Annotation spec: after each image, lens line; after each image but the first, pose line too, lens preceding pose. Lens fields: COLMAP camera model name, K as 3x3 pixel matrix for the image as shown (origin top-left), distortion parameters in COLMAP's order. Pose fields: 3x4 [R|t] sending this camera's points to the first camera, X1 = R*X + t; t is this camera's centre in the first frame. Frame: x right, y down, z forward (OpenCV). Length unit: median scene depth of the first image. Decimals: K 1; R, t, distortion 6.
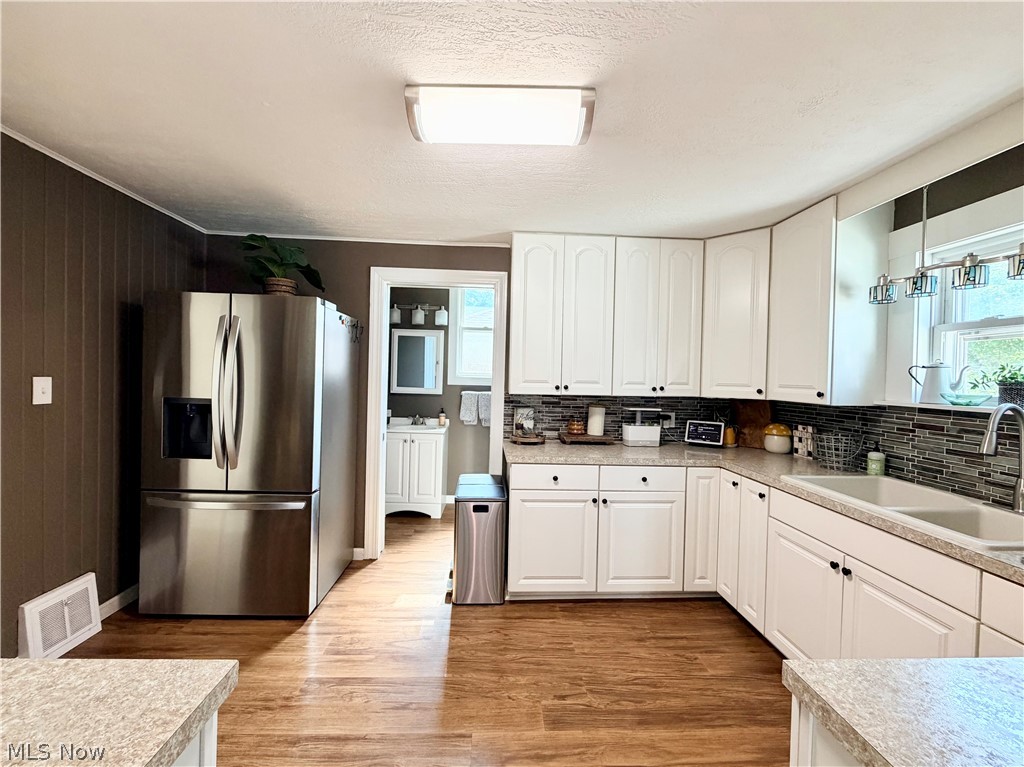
lens RADIAL K [[419.4, 0, 512.0], [0, 419.4, 383.5], [0, 0, 1]] dist [0.000879, 0.000054]
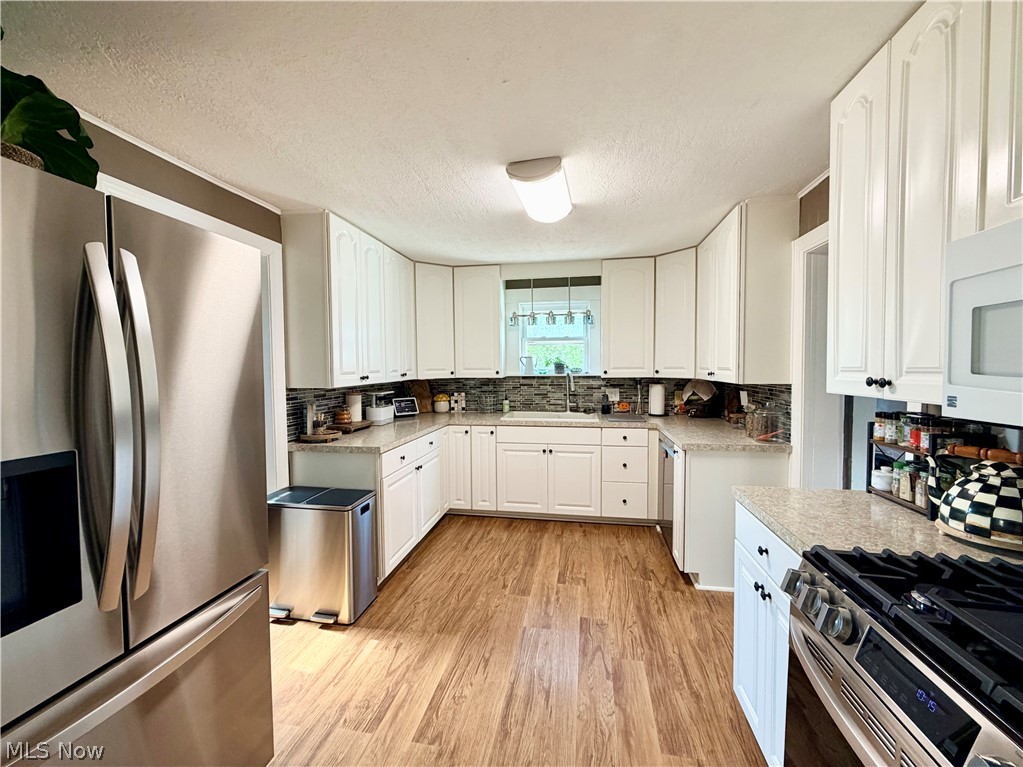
lens RADIAL K [[407.6, 0, 511.5], [0, 407.6, 383.5], [0, 0, 1]] dist [0.000603, 0.000028]
pose [[0.240195, -0.068774, 0.968285, -0.870585], [0.031994, 0.997506, 0.062913, -0.031730], [-0.970197, 0.015868, 0.241797, 0.452389]]
